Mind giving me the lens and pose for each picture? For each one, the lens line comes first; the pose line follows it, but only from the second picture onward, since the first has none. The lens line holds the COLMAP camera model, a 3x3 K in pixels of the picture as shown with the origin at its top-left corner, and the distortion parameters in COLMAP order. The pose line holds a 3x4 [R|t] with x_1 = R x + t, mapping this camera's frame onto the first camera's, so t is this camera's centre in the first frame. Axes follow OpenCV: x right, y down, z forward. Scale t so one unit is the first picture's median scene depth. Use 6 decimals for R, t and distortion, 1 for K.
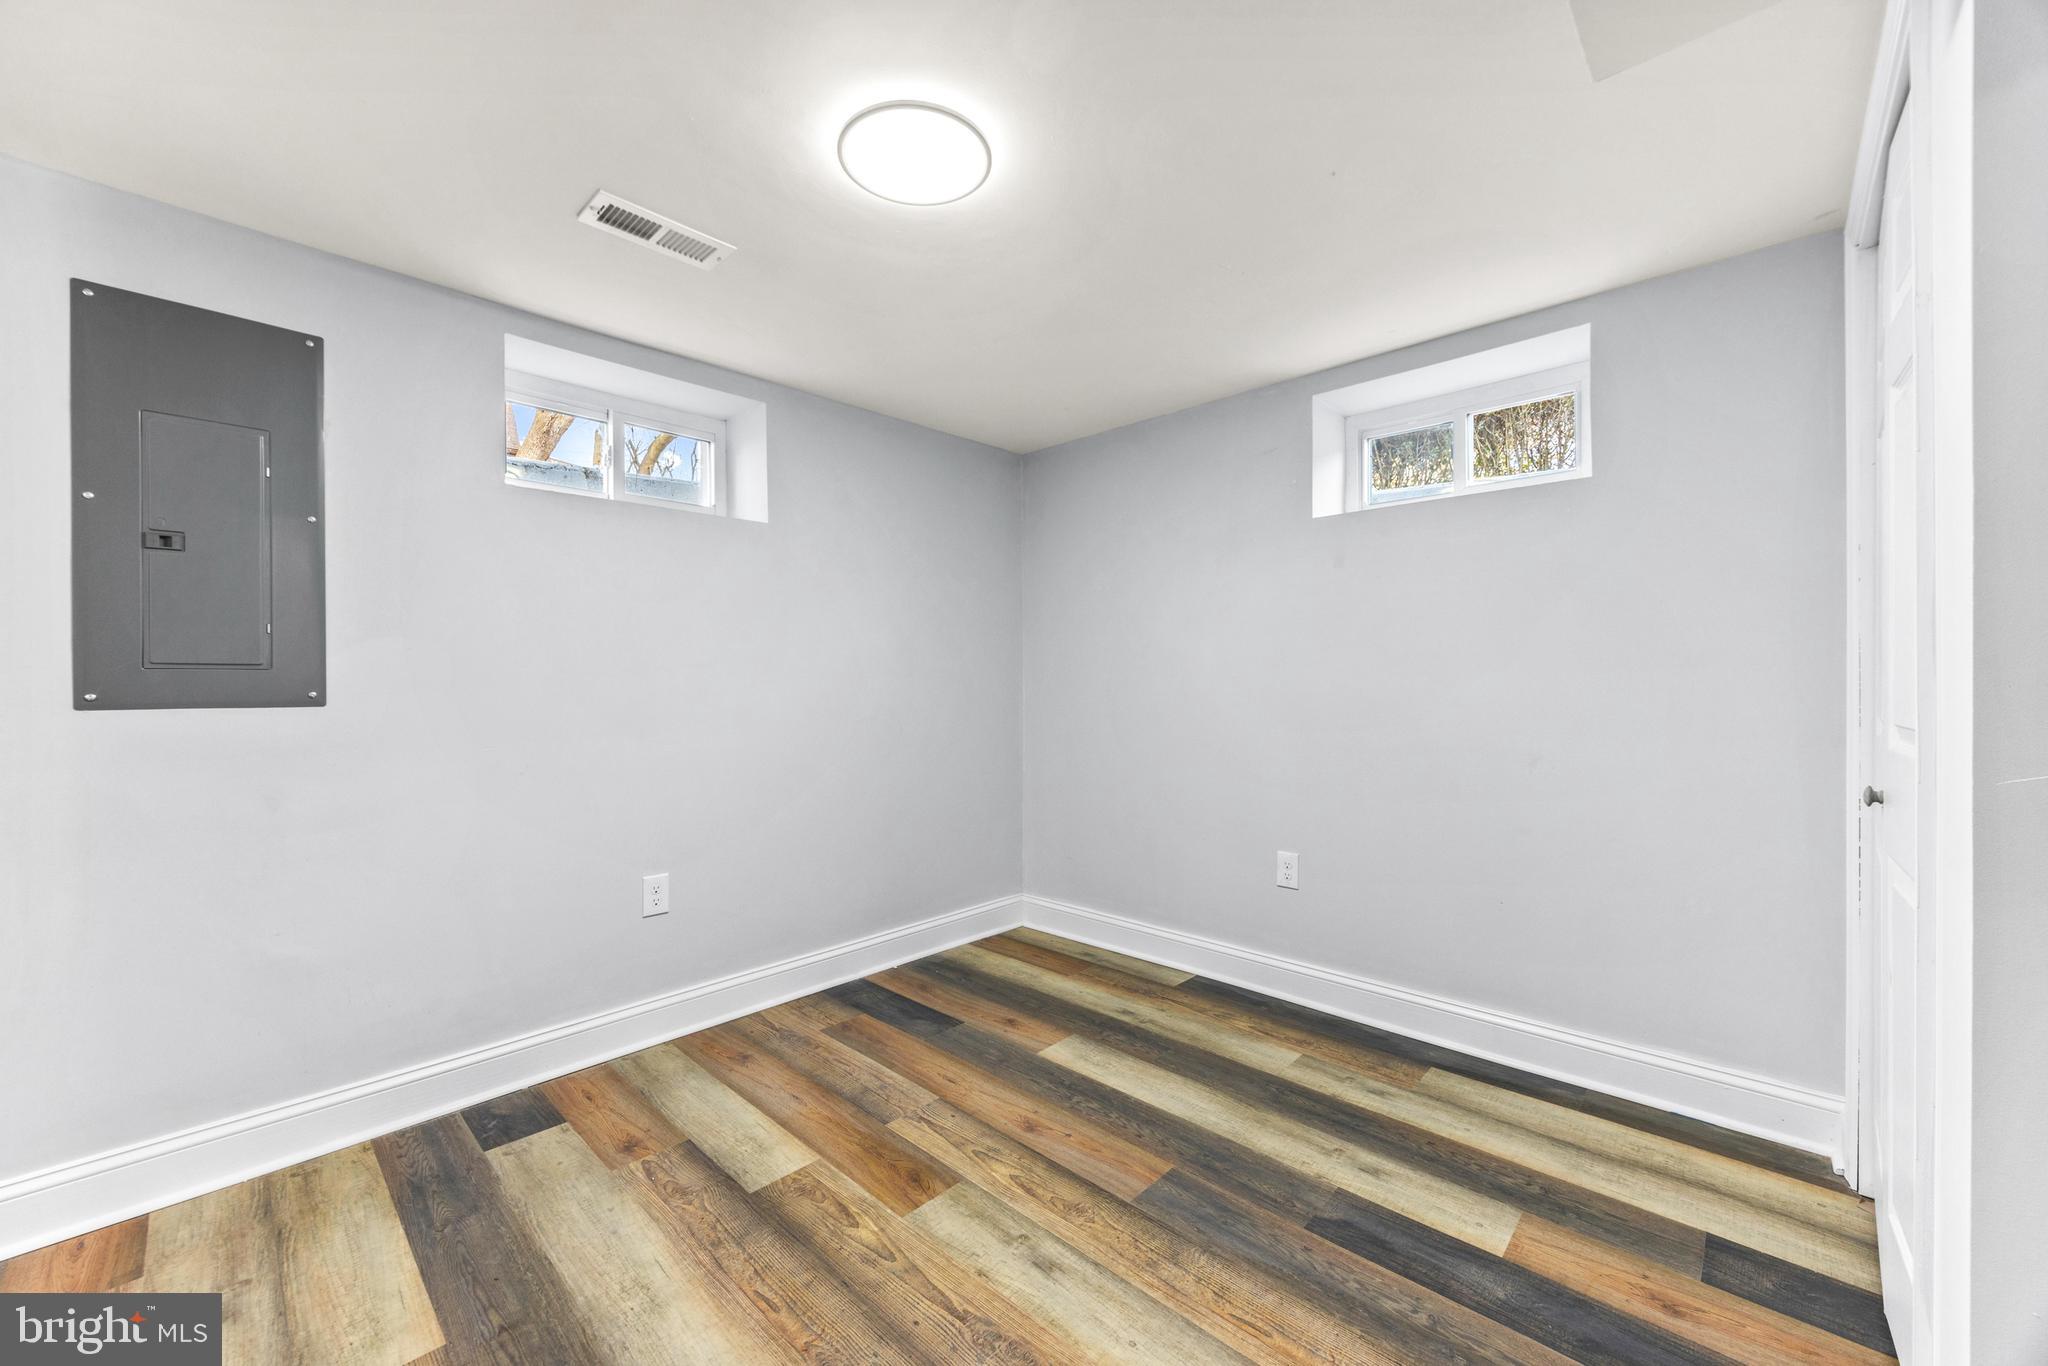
lens RADIAL K [[792.5, 0, 1021.0], [0, 792.5, 686.4], [0, 0, 1]] dist [-0.001585, 0.000040]
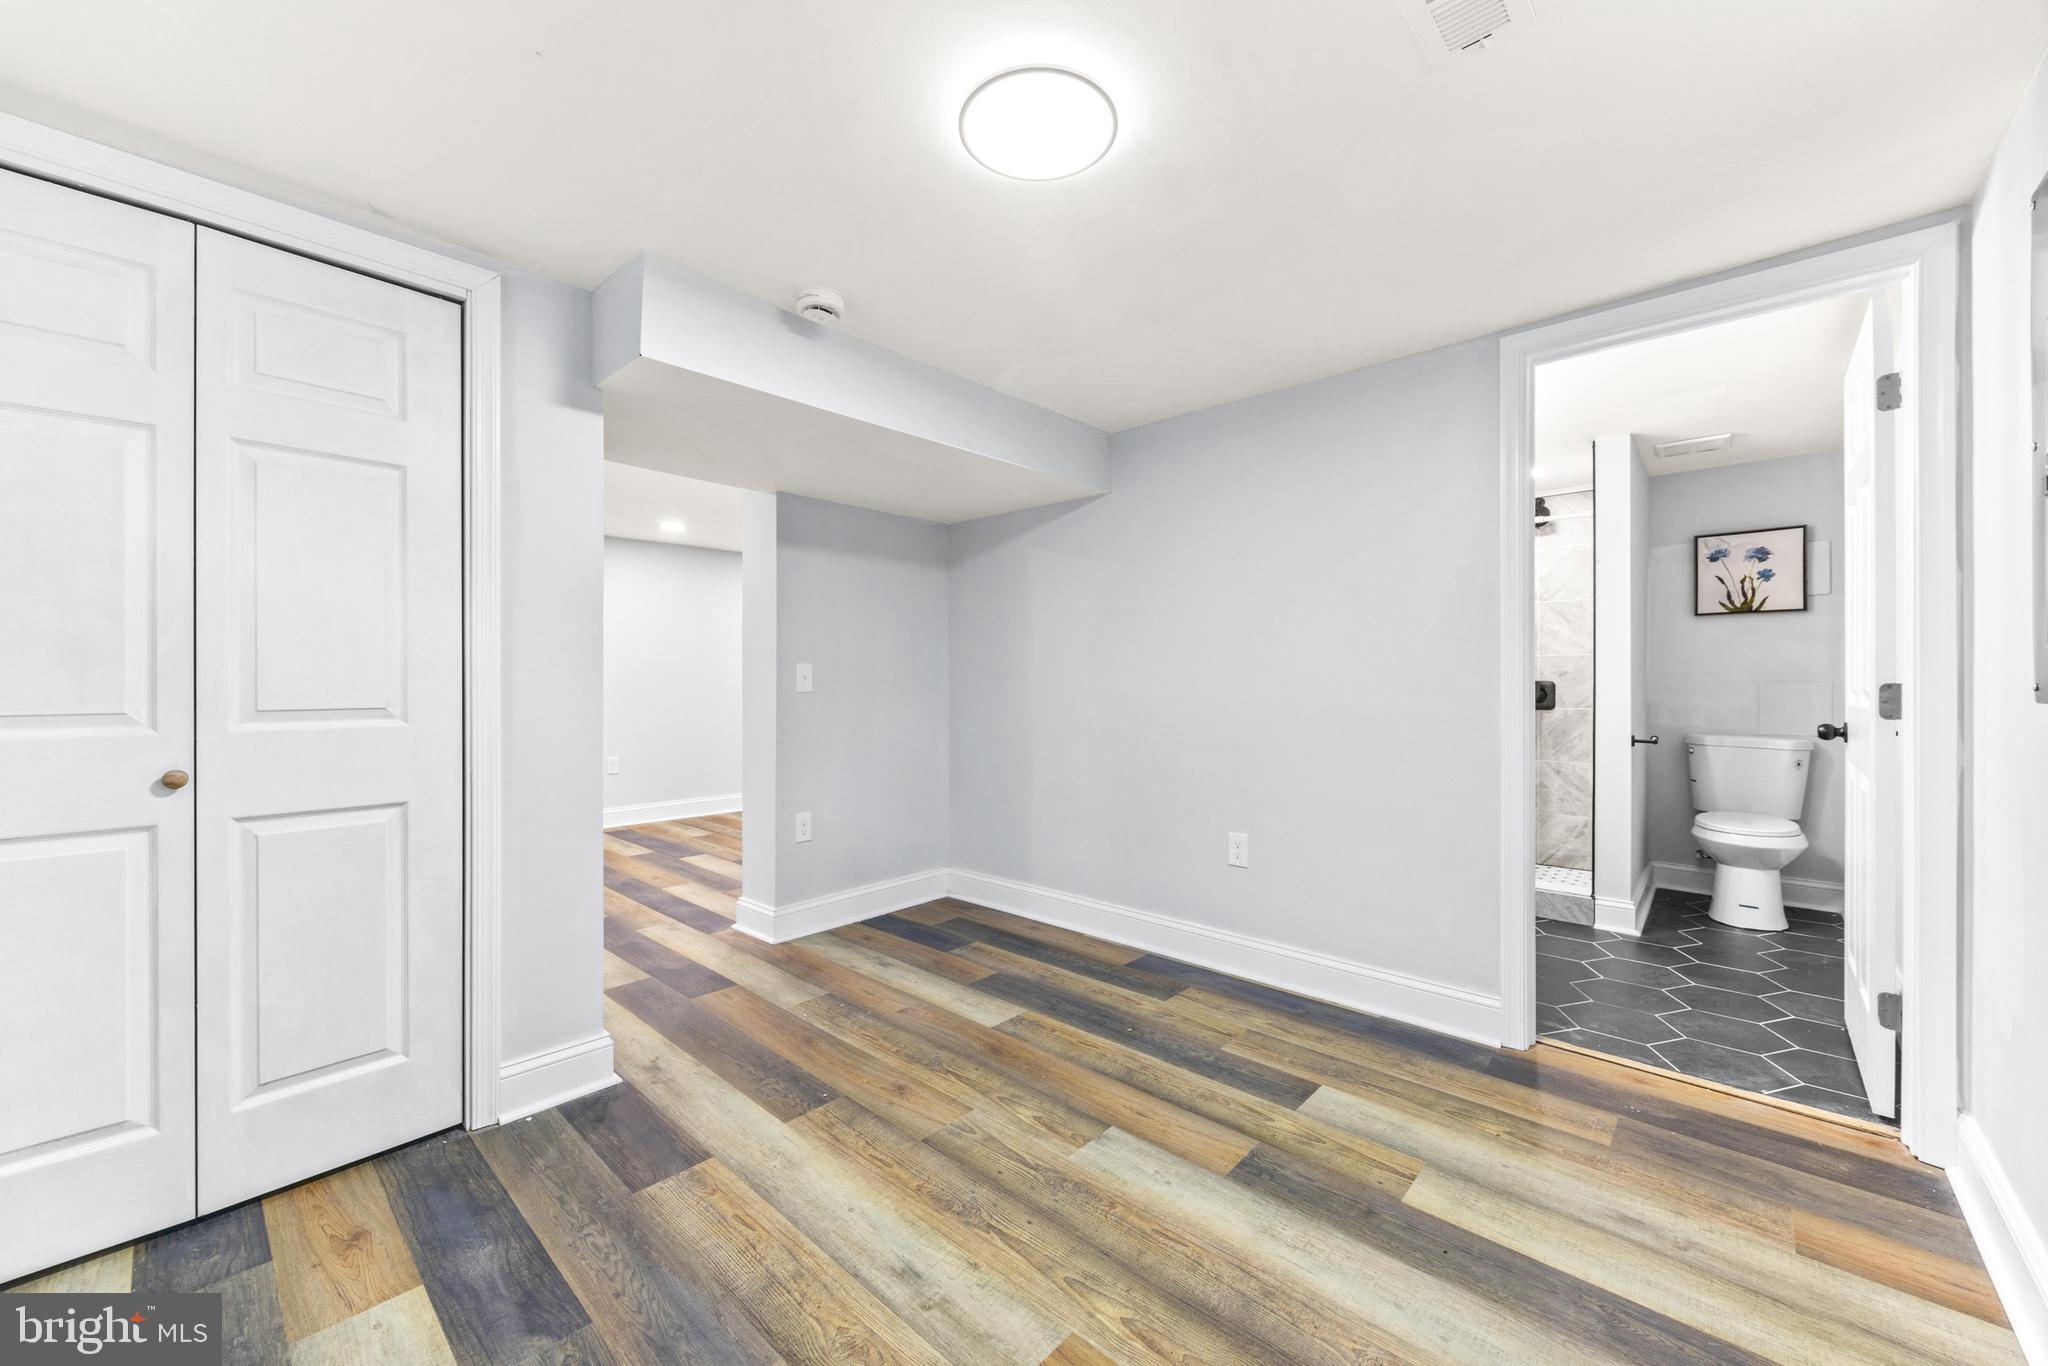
lens RADIAL K [[792.5, 0, 1021.0], [0, 792.5, 686.4], [0, 0, 1]] dist [-0.001585, 0.000040]
pose [[-0.999795, 0.004198, -0.019803, -0.090433], [0.003982, 0.999933, 0.010913, 0.000122], [0.019848, 0.010831, -0.999744, 1.944644]]
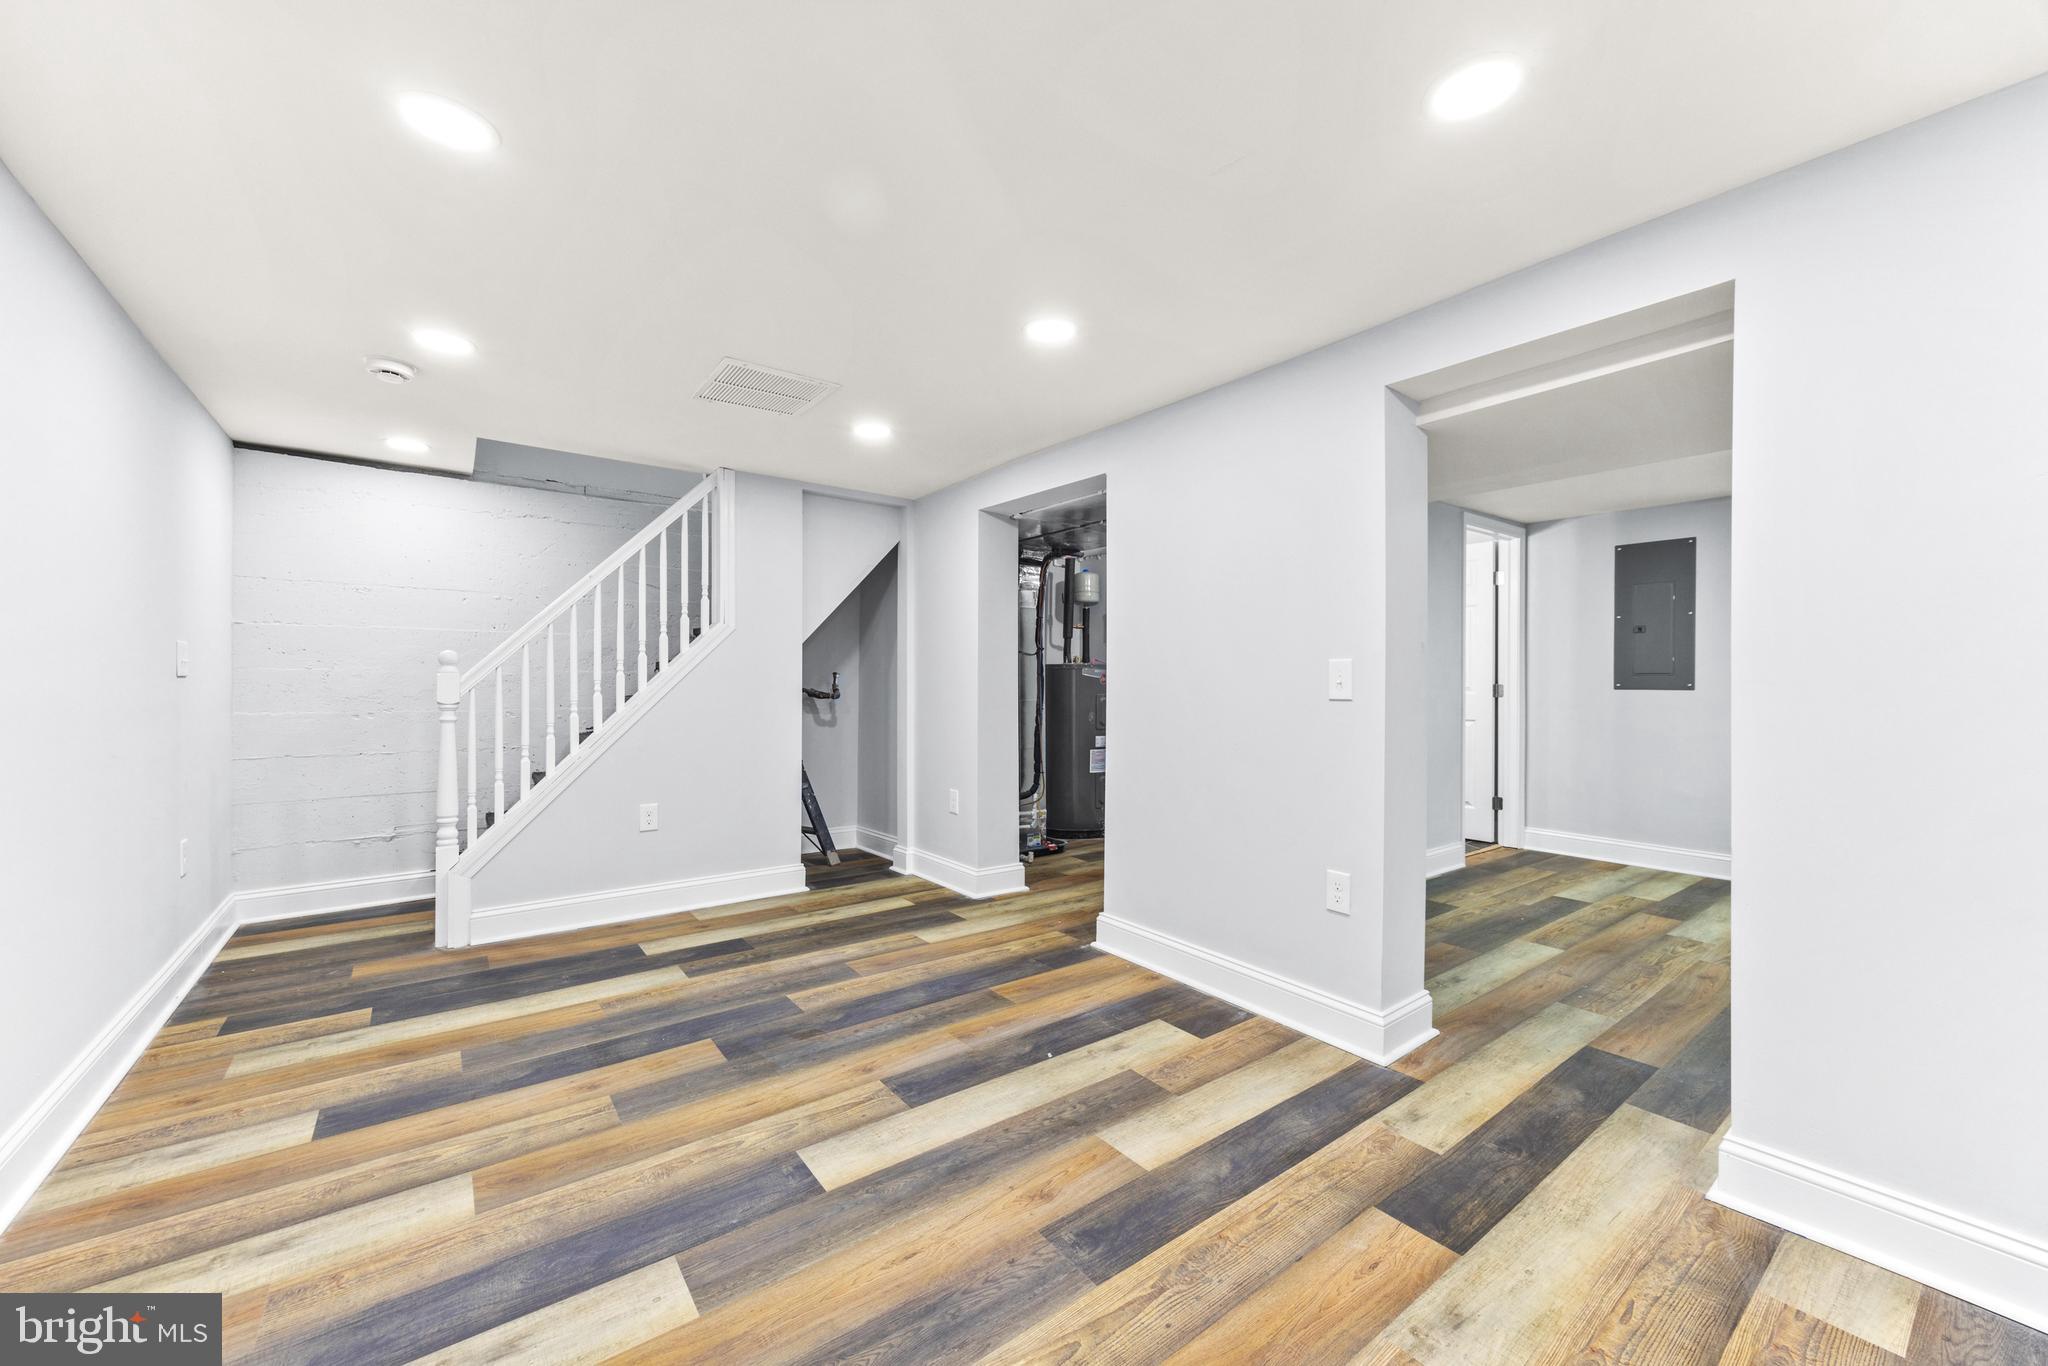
lens RADIAL K [[792.5, 0, 1021.0], [0, 792.5, 686.4], [0, 0, 1]] dist [-0.001585, 0.000040]
pose [[-0.155410, 0.007518, -0.987821, 2.273844], [-0.004603, 0.999955, 0.008334, 0.003824], [0.987839, 0.005842, -0.155368, -0.814751]]
